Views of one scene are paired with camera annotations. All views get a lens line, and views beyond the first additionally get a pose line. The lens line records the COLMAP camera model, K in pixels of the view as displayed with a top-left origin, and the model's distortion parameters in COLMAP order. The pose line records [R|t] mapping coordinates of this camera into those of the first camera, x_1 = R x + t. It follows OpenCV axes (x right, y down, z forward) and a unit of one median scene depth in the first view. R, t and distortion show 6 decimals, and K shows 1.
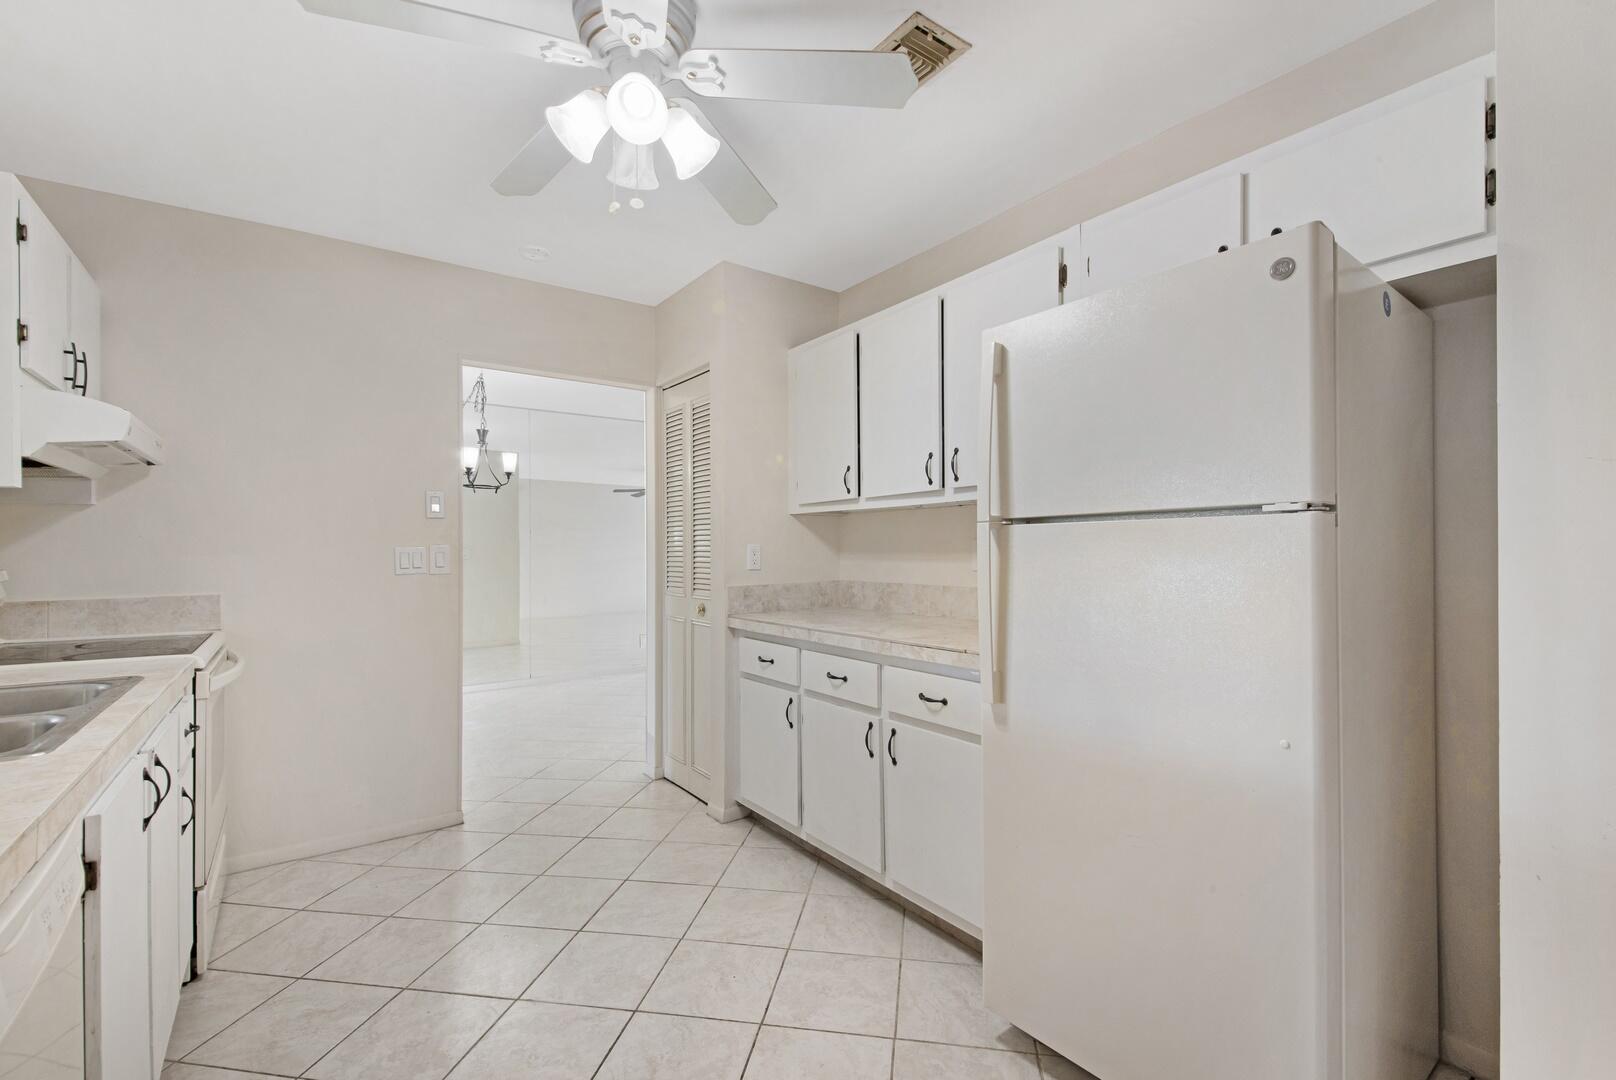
lens RADIAL K [[683.1, 0, 809.0], [0, 683.1, 546.5], [0, 0, 1]] dist [0.075315, -0.030574]
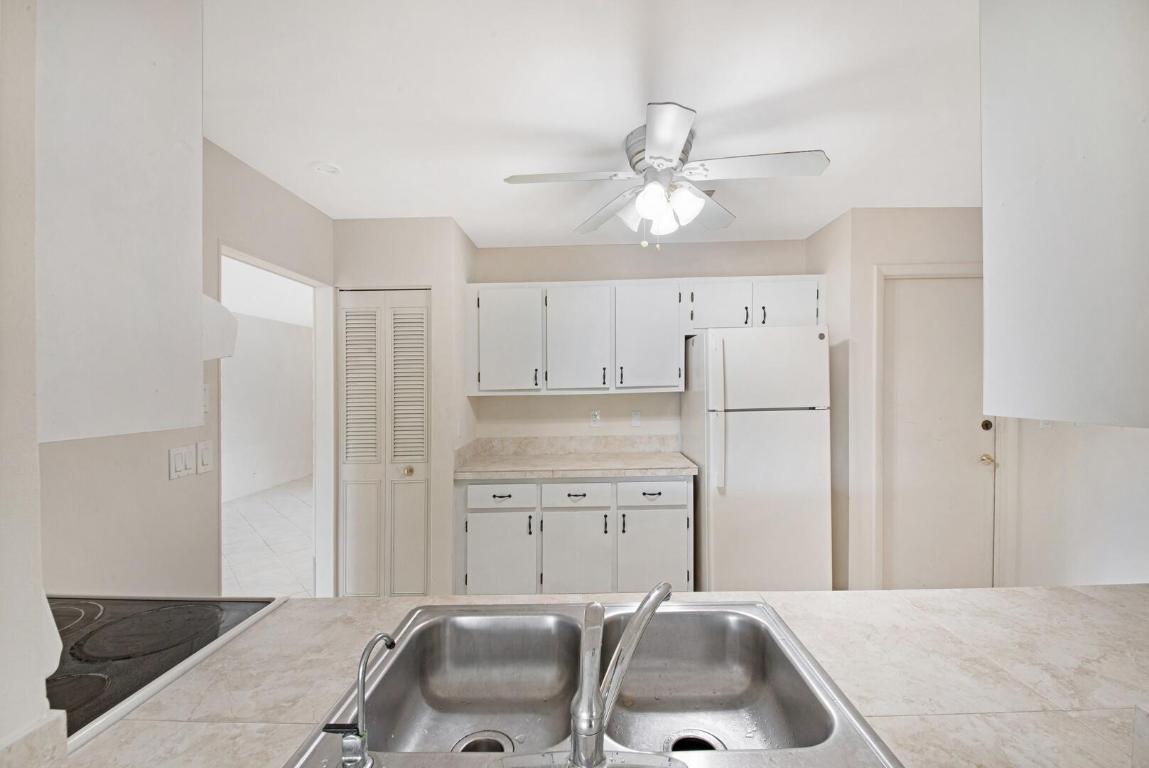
lens RADIAL K [[463.0, 0, 574.5], [0, 463.0, 384.0], [0, 0, 1]] dist [0.000590, -0.000143]
pose [[0.599749, -0.000792, 0.800187, -0.810102], [0.010585, 0.999920, -0.006944, -0.075282], [-0.800118, 0.012635, 0.599710, 0.265179]]
